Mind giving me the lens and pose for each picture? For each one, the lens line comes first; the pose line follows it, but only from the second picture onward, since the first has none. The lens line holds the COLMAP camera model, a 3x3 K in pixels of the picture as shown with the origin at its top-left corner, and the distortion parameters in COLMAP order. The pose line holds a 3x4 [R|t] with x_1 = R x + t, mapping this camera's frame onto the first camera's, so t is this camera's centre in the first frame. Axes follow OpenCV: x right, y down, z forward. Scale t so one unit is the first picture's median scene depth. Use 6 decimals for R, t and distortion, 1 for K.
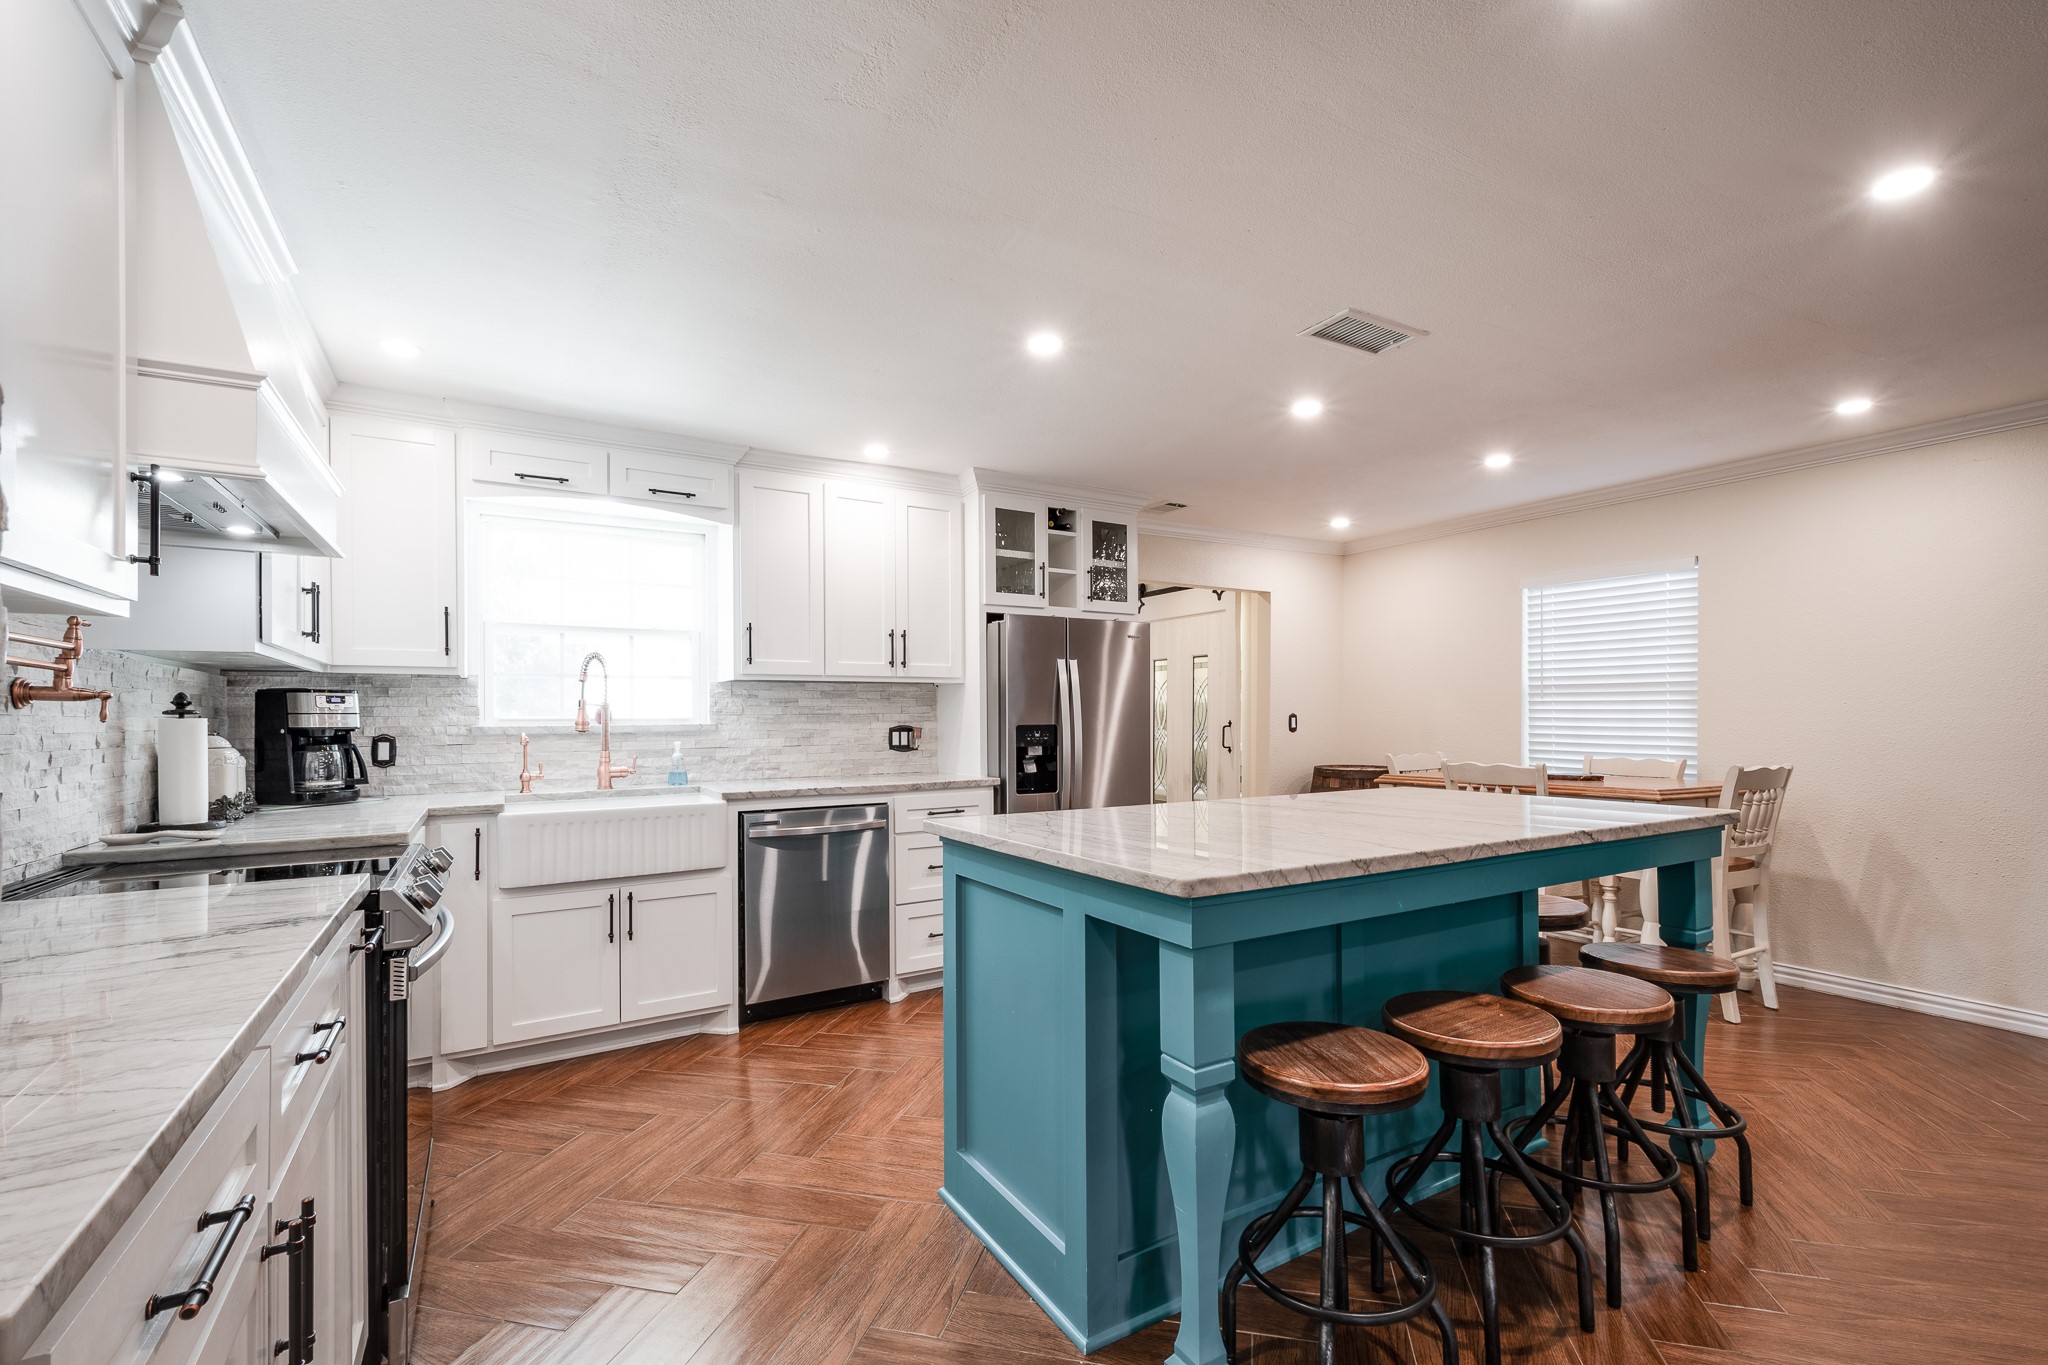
lens RADIAL K [[913.5, 0, 1025.9], [0, 913.5, 701.1], [0, 0, 1]] dist [0.013351, -0.000059]
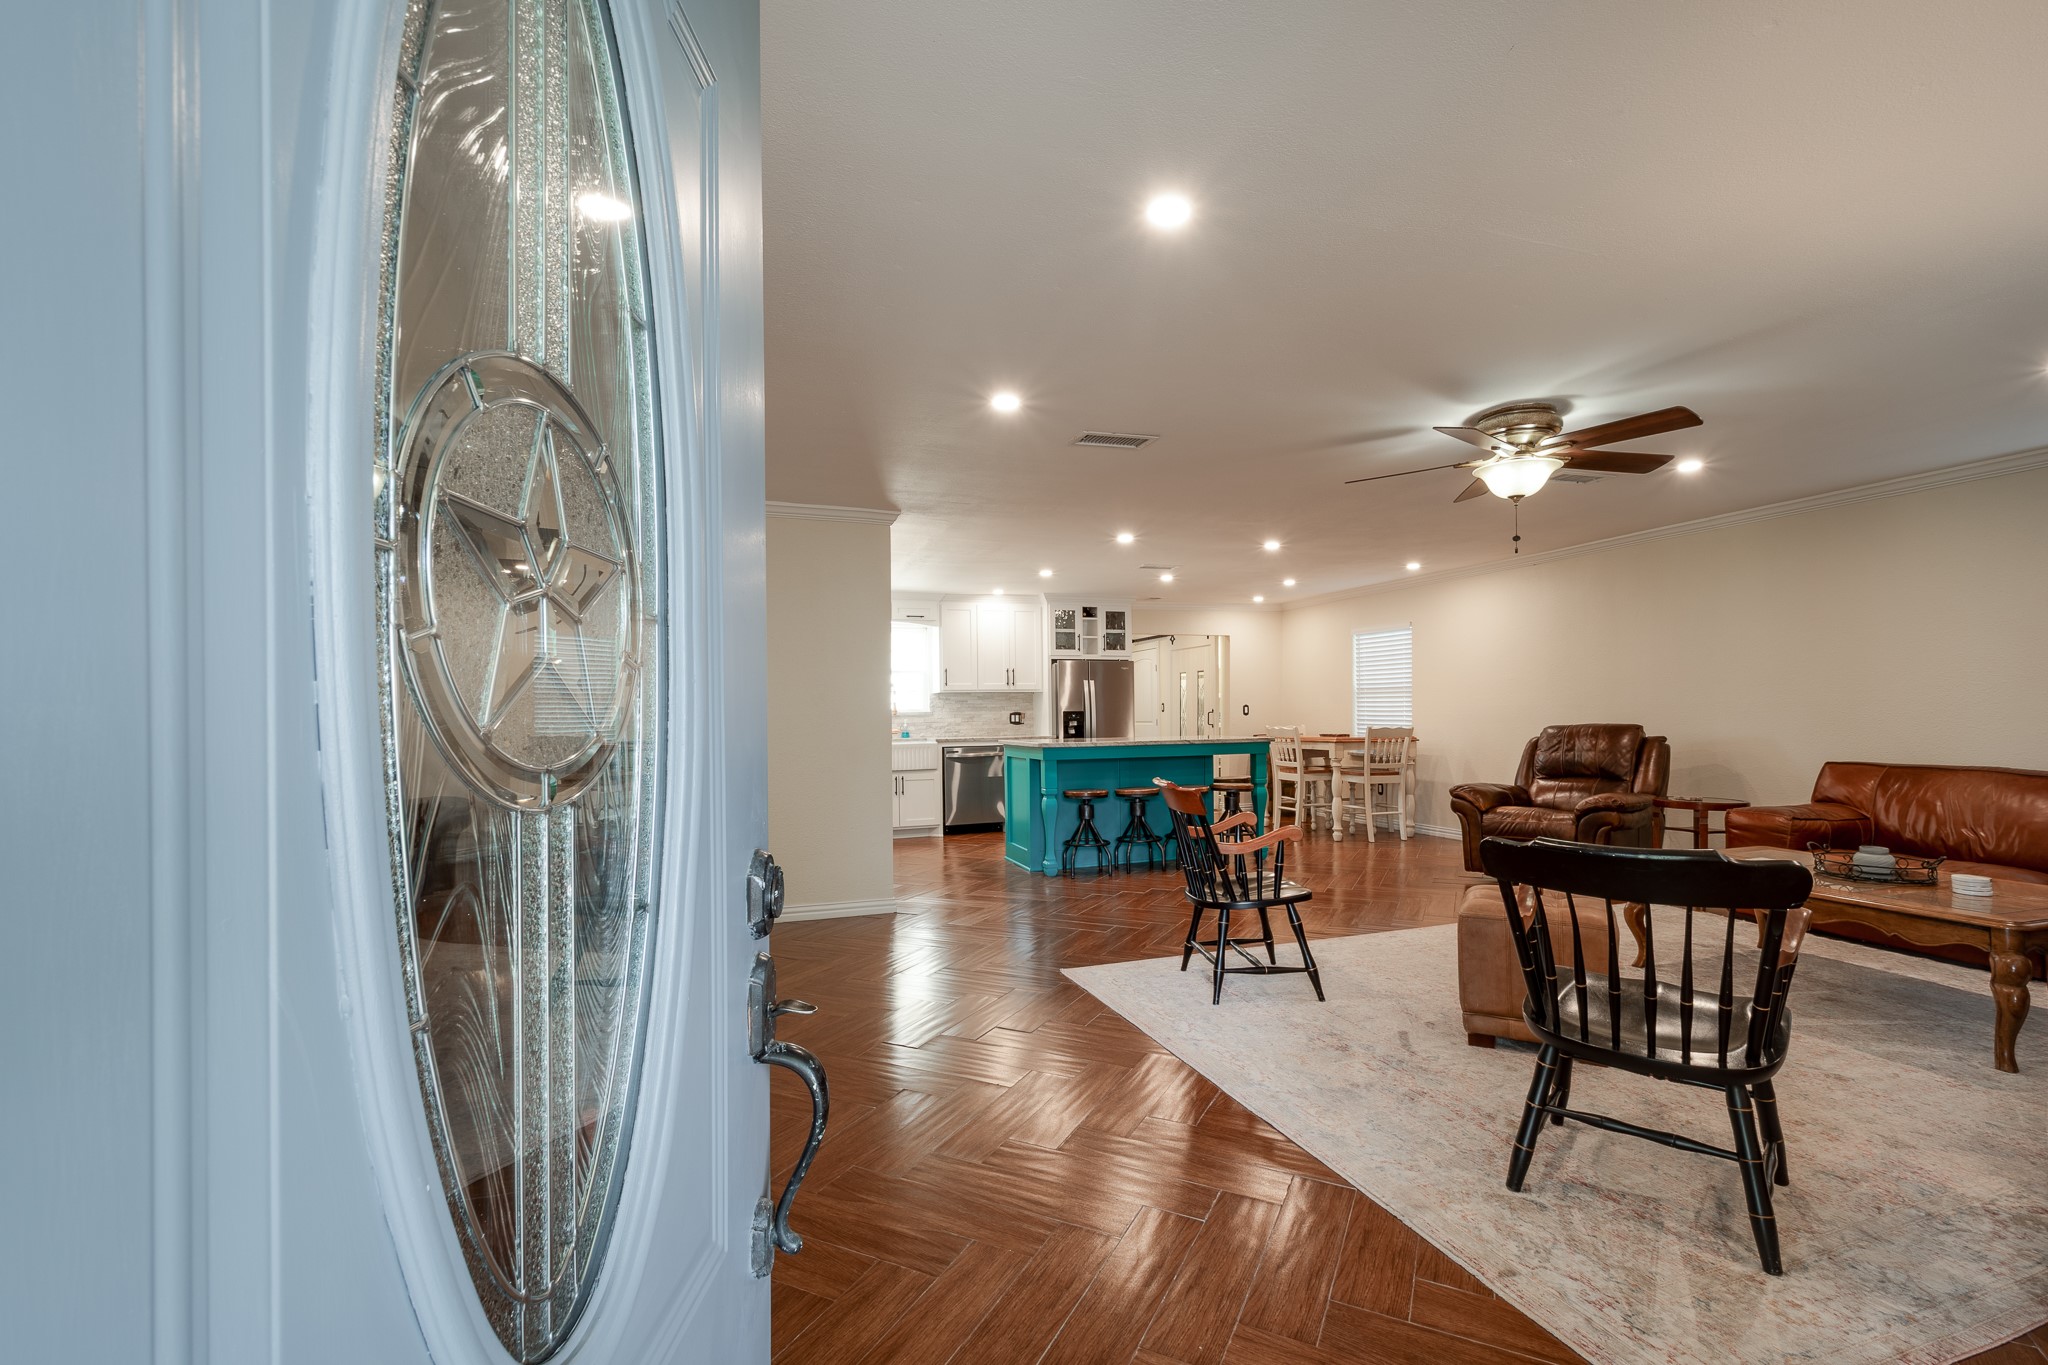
lens RADIAL K [[913.5, 0, 1026.1], [0, 913.5, 687.3], [0, 0, 1]] dist [0.013351, -0.000059]
pose [[0.978265, -0.012417, -0.206988, 0.343657], [0.010730, 0.999899, -0.009271, -0.011626], [0.207082, 0.006849, 0.978300, -1.119259]]
